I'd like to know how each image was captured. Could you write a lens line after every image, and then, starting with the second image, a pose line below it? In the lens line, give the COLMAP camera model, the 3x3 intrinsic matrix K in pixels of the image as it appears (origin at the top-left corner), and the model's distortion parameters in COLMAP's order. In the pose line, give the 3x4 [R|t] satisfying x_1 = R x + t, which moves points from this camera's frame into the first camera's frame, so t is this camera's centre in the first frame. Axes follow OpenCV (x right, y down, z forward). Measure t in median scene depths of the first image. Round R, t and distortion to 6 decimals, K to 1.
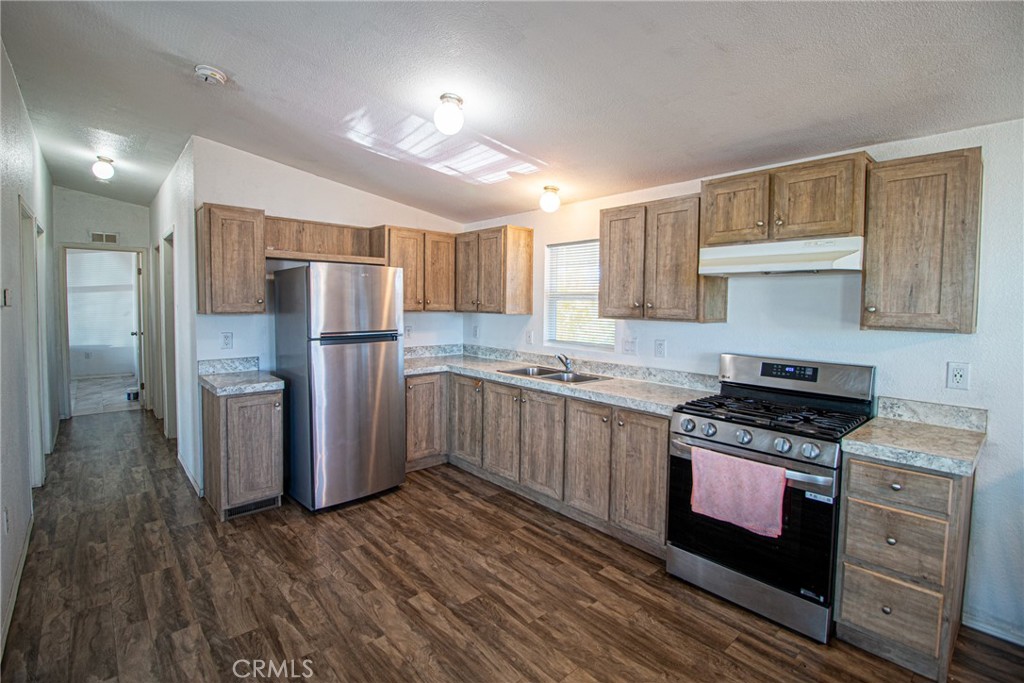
lens RADIAL K [[472.5, 0, 507.9], [0, 472.5, 325.5], [0, 0, 1]] dist [0.001089, -0.014123]
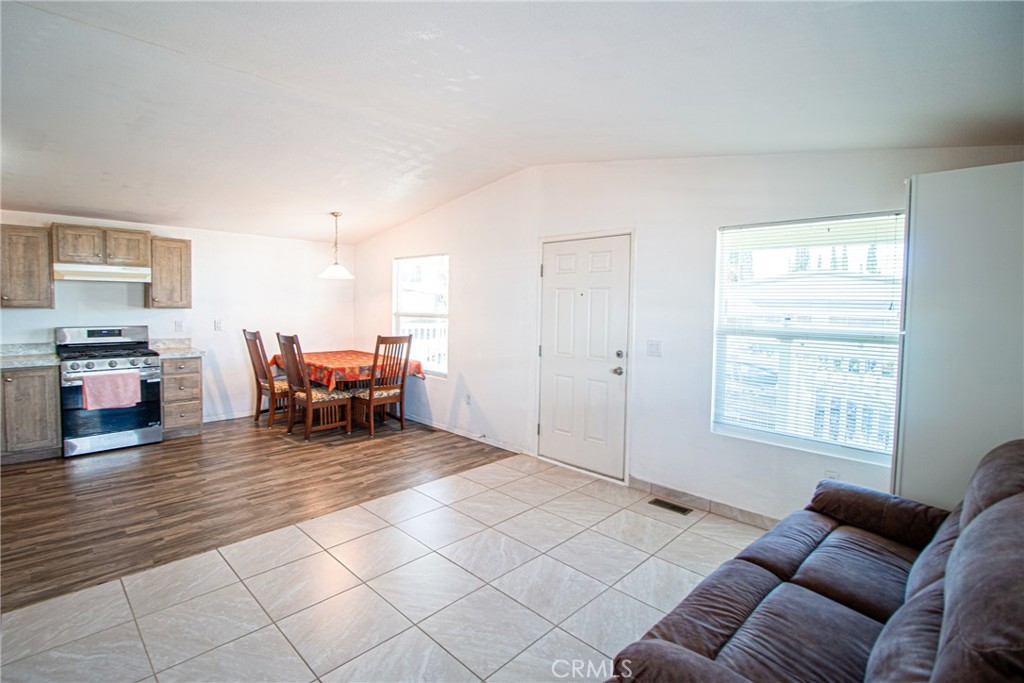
lens RADIAL K [[478.0, 0, 500.2], [0, 478.0, 324.4], [0, 0, 1]] dist [0.000591, -0.012033]
pose [[-0.062671, -0.060560, 0.996195, -1.173044], [0.031494, 0.997540, 0.062624, -0.004689], [-0.997537, 0.035298, -0.060610, -0.383518]]
